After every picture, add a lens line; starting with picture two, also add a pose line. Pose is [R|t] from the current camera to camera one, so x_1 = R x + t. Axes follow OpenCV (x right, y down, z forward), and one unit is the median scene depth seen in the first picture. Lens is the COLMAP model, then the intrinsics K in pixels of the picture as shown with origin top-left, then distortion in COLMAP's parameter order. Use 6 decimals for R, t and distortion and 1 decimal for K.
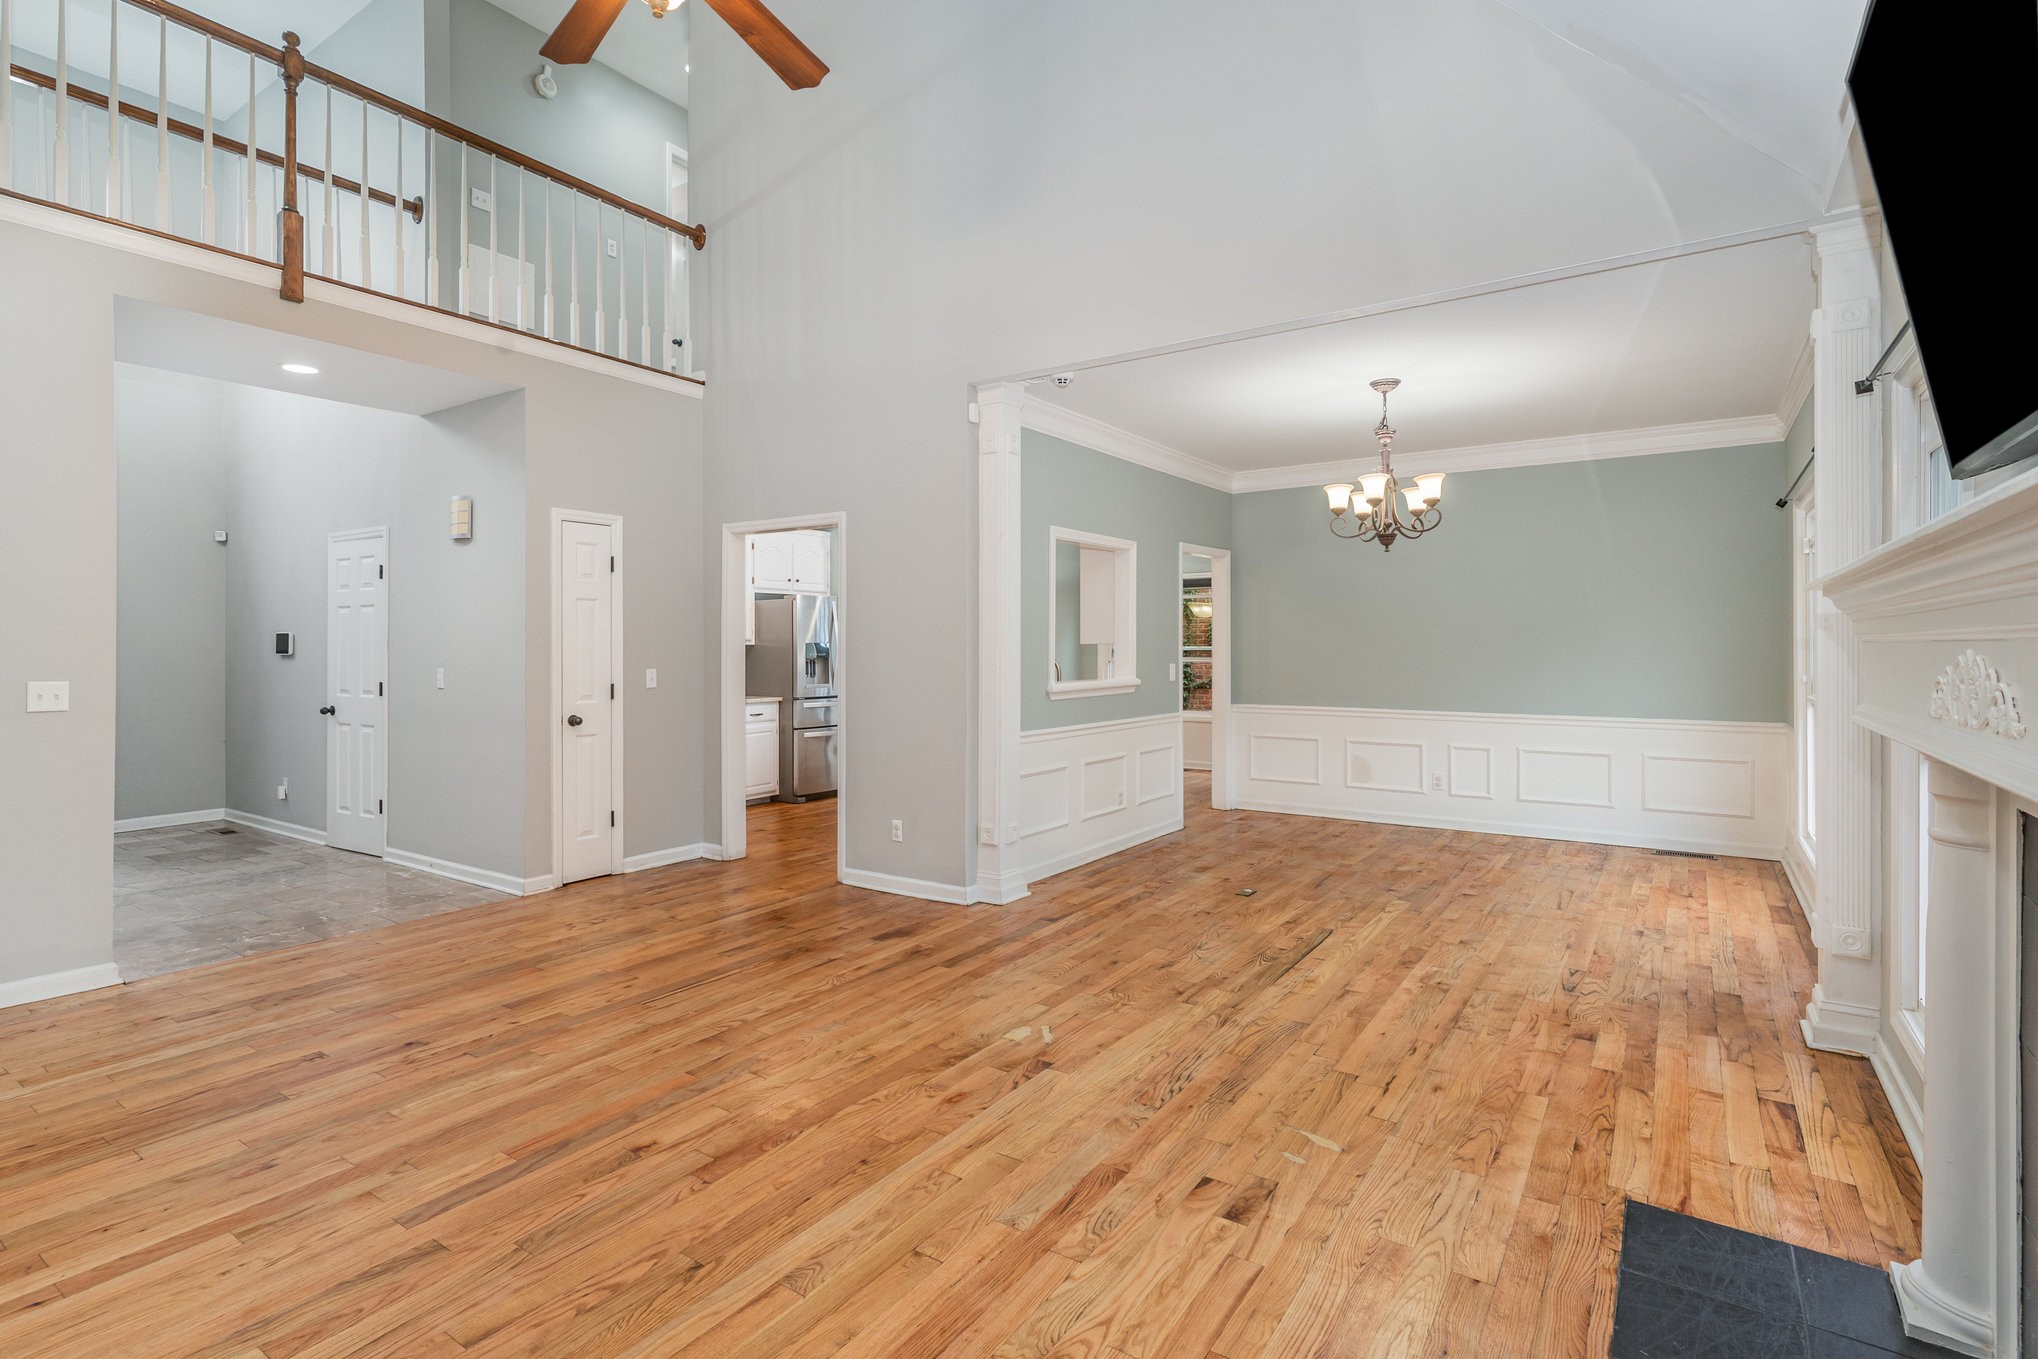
lens RADIAL K [[979.1, 0, 1014.5], [0, 979.1, 658.5], [0, 0, 1]] dist [-0.004356, 0.000720]
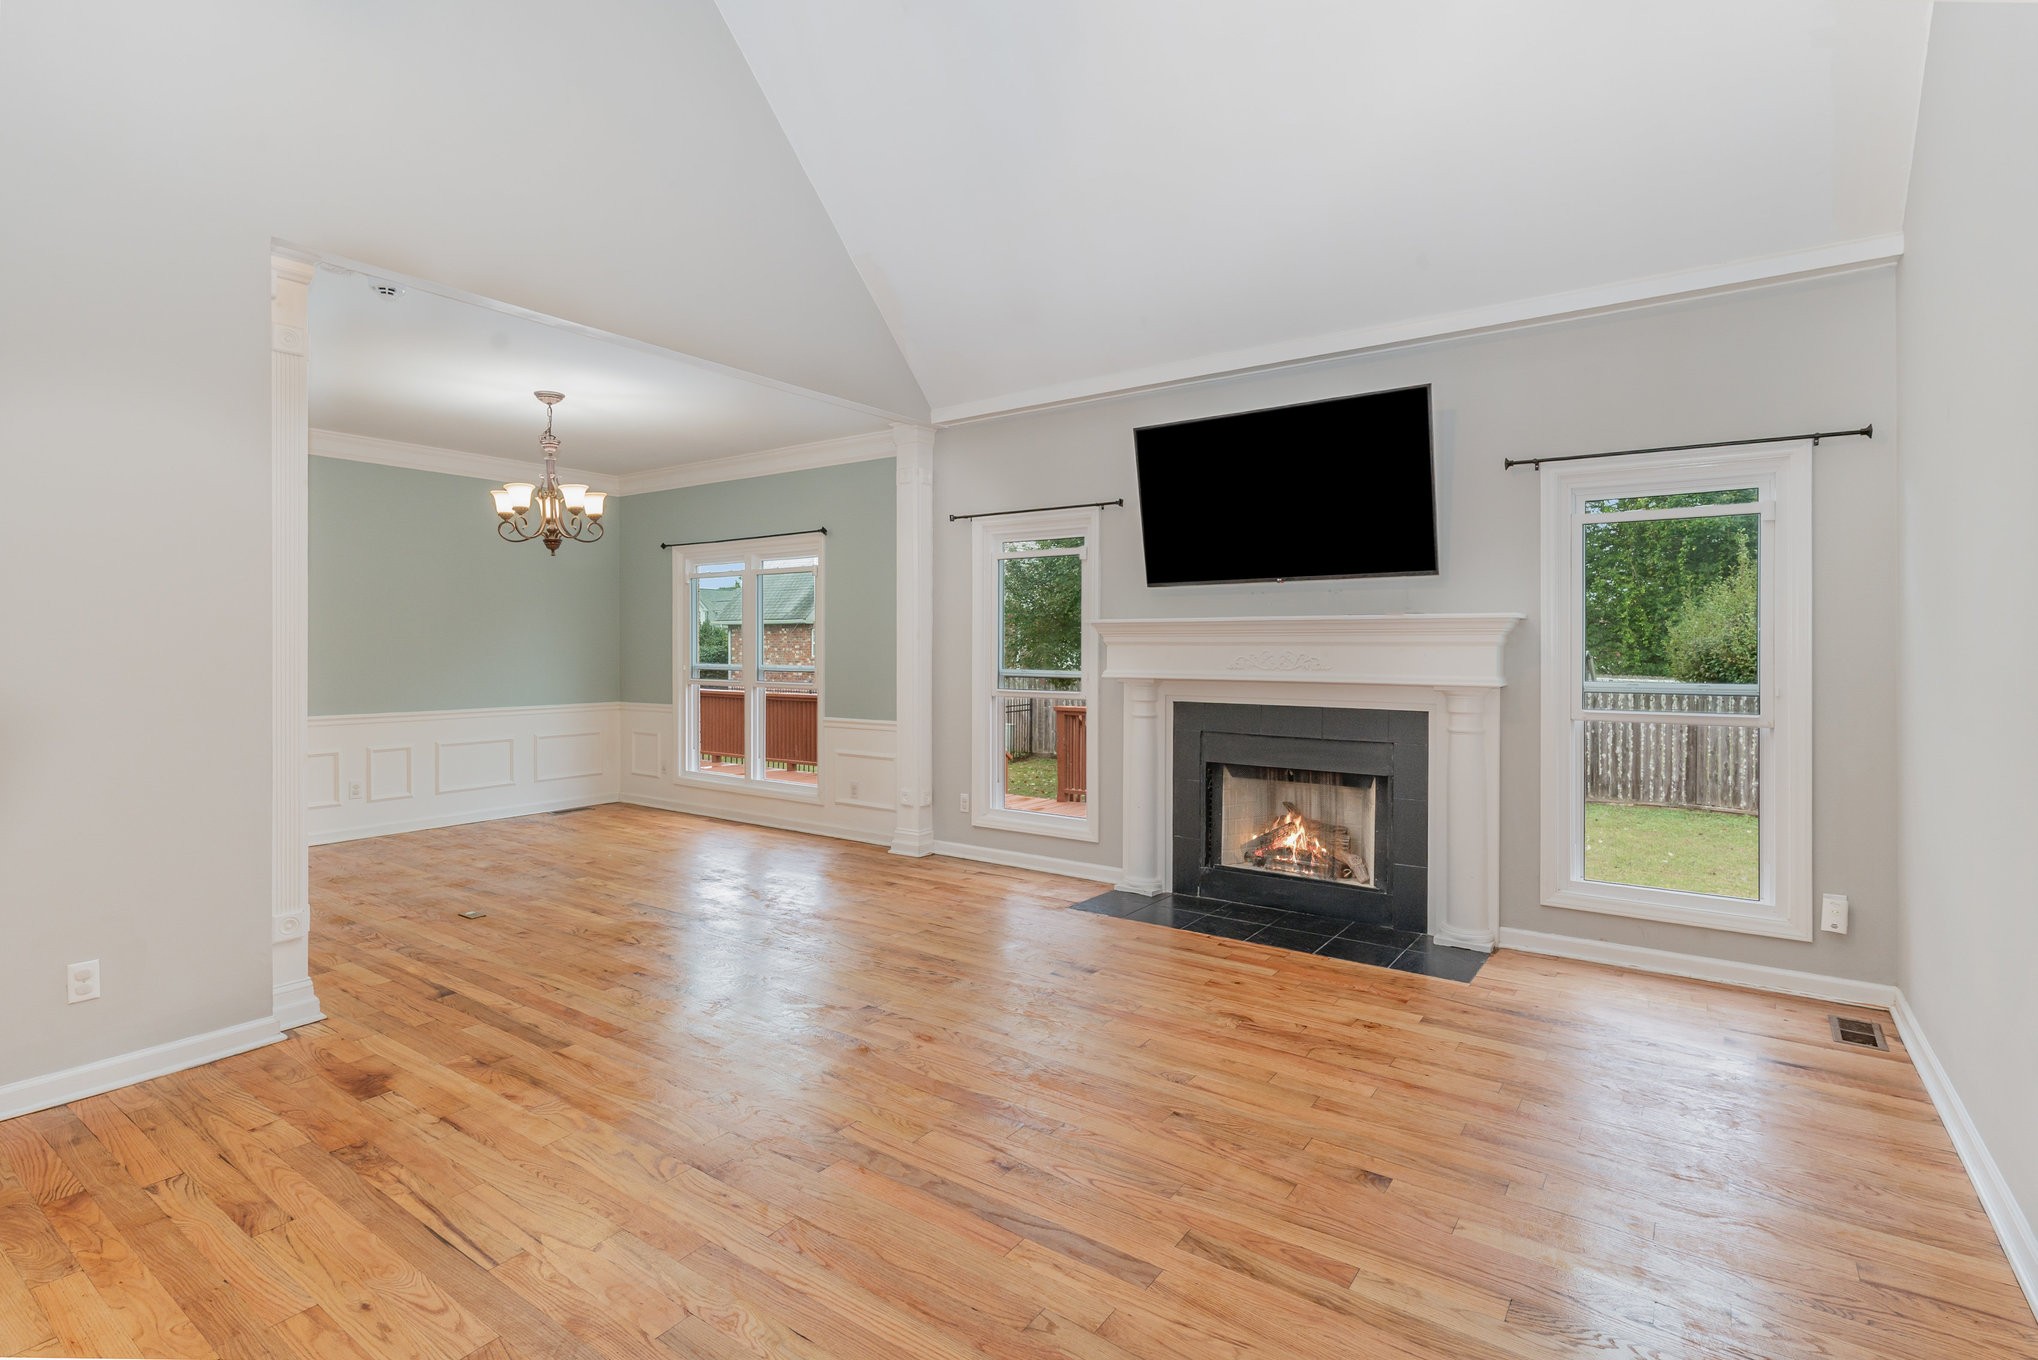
lens RADIAL K [[979.1, 0, 1012.3], [0, 979.1, 660.7], [0, 0, 1]] dist [-0.004356, 0.000720]
pose [[0.021762, -0.014345, 0.999660, -0.852128], [0.010557, 0.999845, 0.014117, -0.006545], [-0.999707, 0.010246, 0.021910, 0.614519]]
